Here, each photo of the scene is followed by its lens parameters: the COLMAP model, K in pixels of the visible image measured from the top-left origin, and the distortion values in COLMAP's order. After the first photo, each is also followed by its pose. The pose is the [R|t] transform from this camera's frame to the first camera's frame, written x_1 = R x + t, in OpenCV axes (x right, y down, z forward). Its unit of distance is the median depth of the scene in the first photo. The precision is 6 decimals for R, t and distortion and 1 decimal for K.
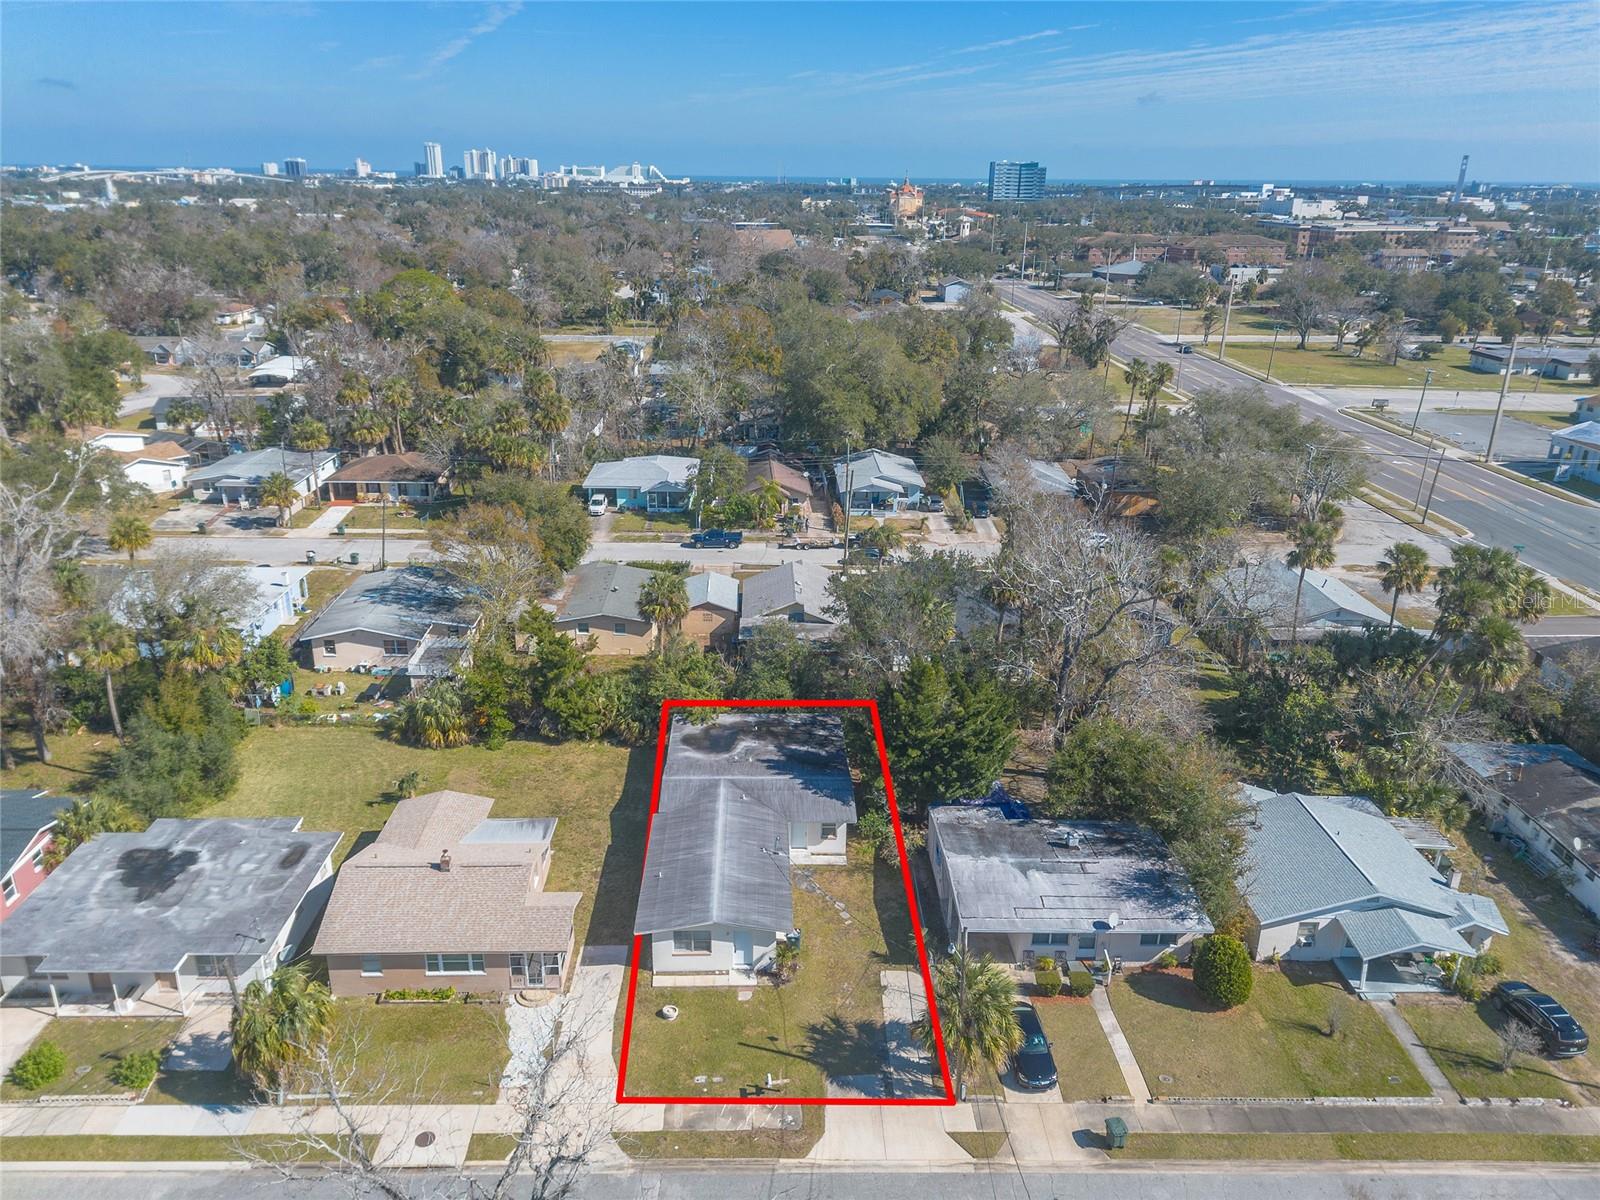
lens RADIAL K [[1113.2, 0, 759.5], [0, 1113.2, 595.4], [0, 0, 1]] dist [0.110313, -0.126139]
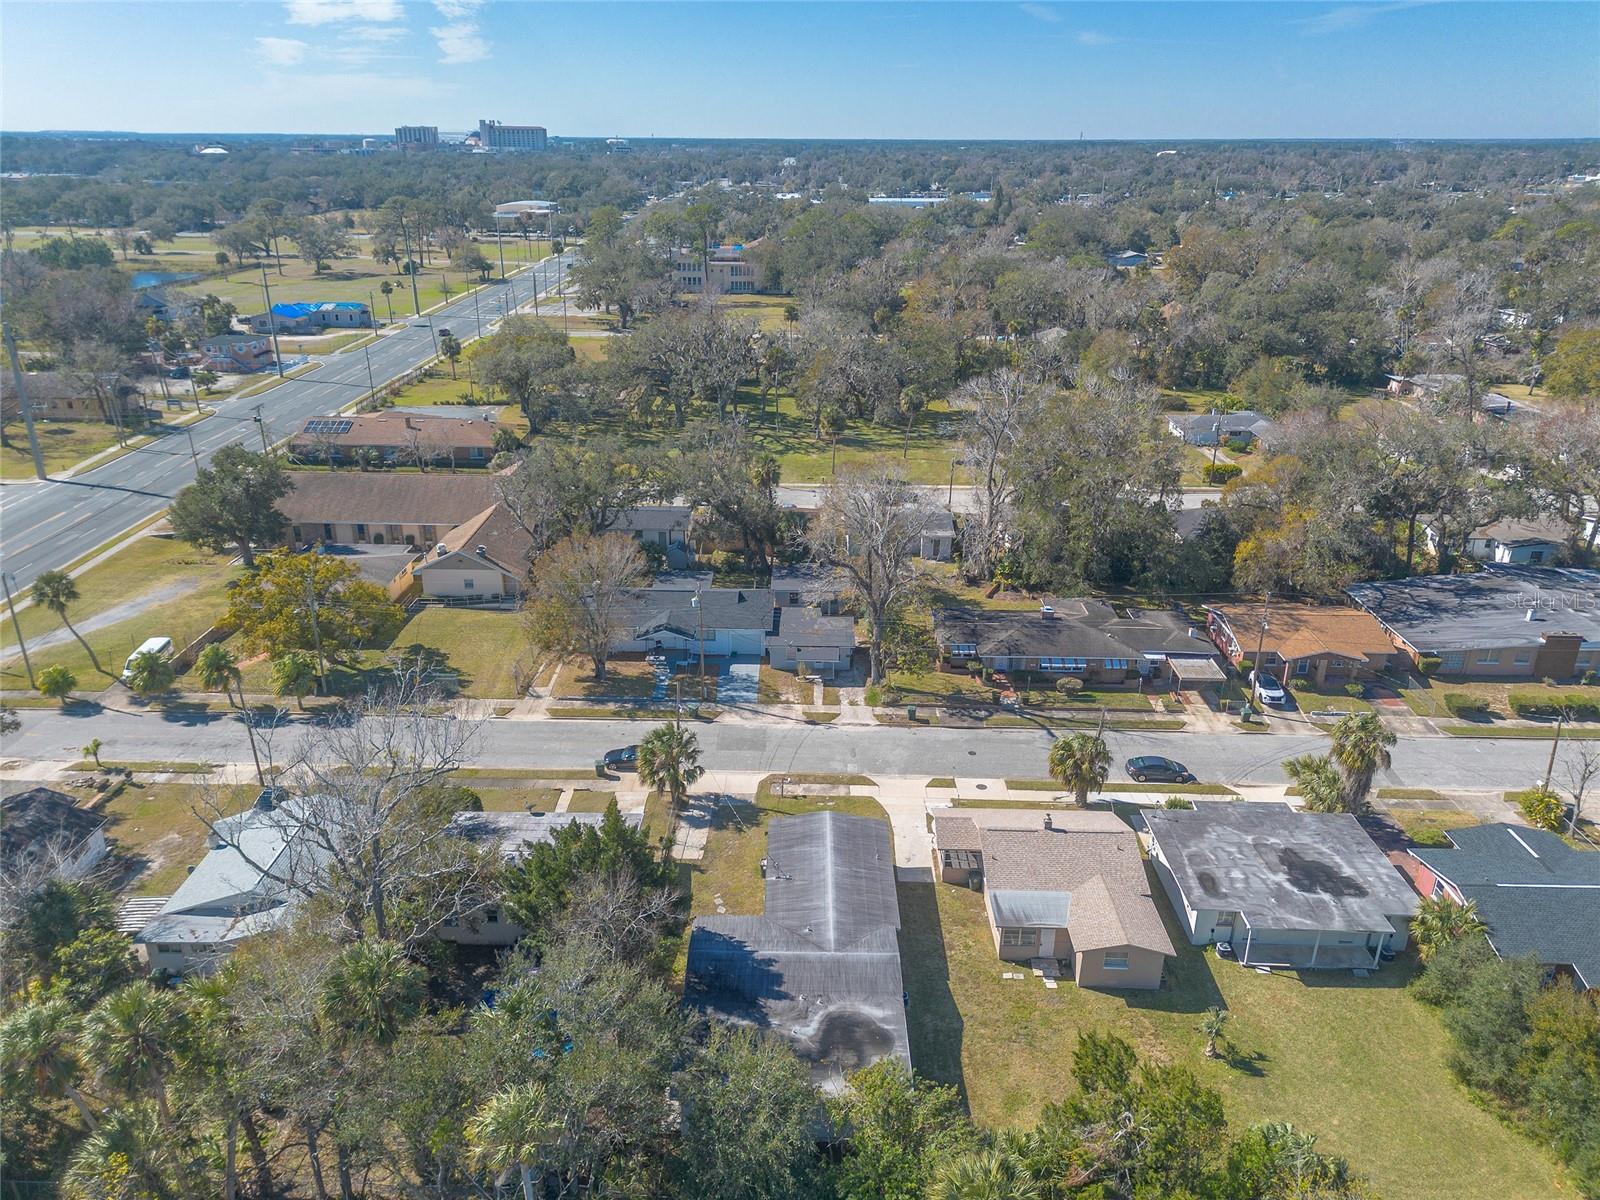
lens RADIAL K [[1155.3, 0, 794.7], [0, 1155.3, 598.0], [0, 0, 1]] dist [0.087618, -0.094514]
pose [[-0.999785, -0.020011, 0.005474, -0.001972], [-0.011165, 0.741366, 0.671008, -0.595474], [-0.017486, 0.670803, -0.741430, 1.330037]]
